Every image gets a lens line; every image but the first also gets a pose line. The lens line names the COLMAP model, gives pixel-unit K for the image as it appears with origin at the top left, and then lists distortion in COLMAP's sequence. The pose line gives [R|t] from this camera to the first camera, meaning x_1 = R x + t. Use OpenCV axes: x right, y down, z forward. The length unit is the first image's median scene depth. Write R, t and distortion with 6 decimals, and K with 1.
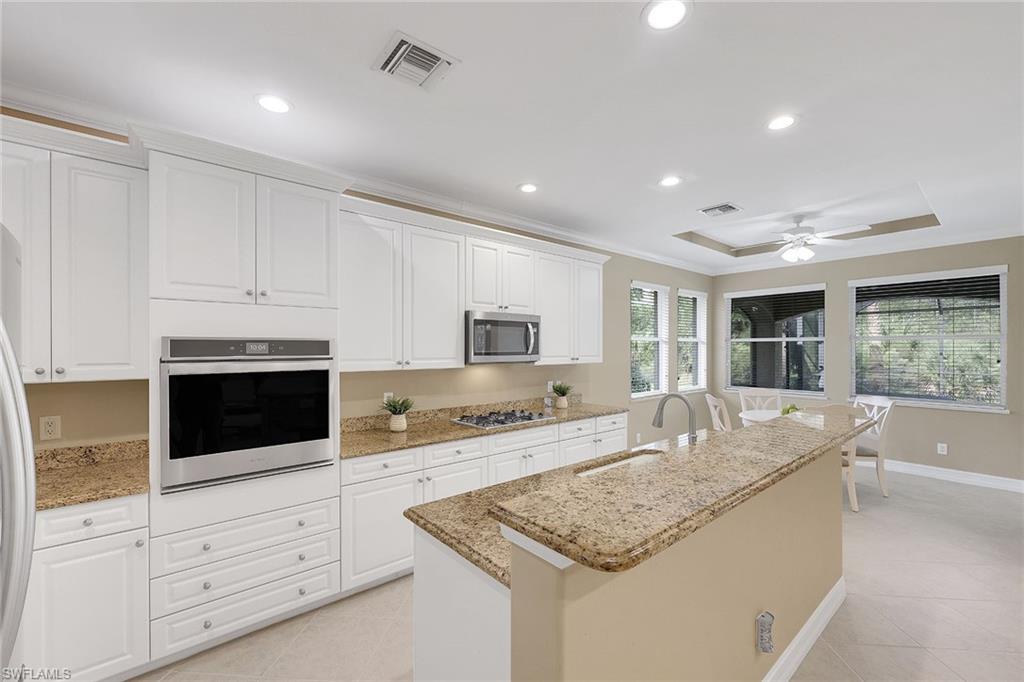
lens RADIAL K [[416.1, 0, 511.6], [0, 416.1, 347.5], [0, 0, 1]] dist [0.020665, -0.000004]
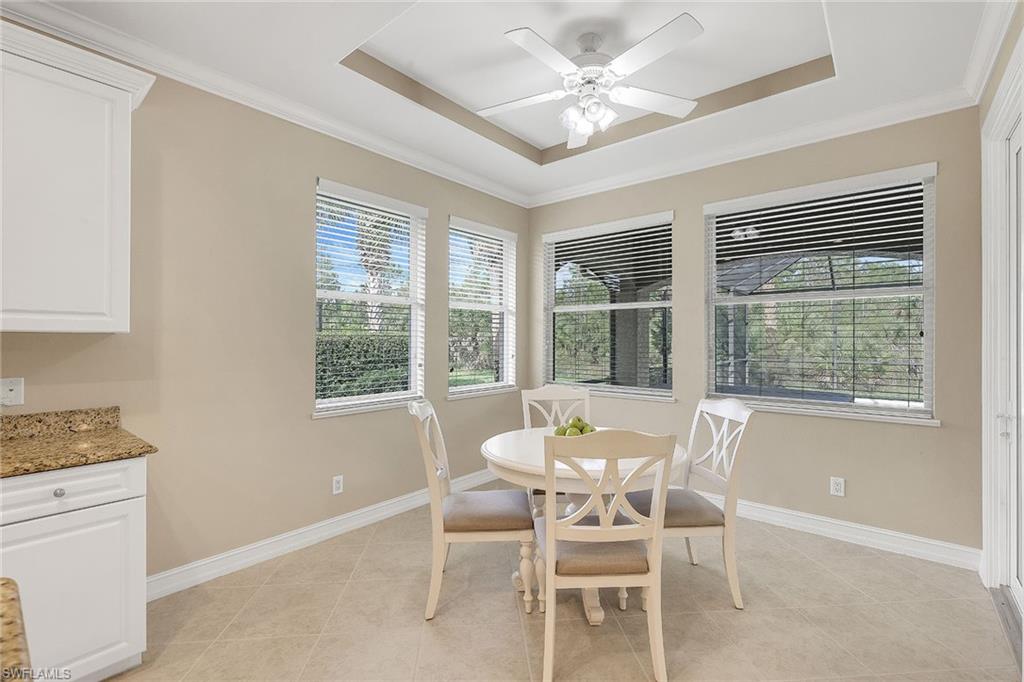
lens RADIAL K [[415.2, 0, 512.0], [0, 415.2, 341.0], [0, 0, 1]] dist [0.001271, 0.000081]
pose [[0.991320, 0.003443, 0.131422, 0.458101], [-0.003422, 0.999994, -0.000383, 0.038312], [-0.131423, -0.000070, 0.991326, 0.456432]]
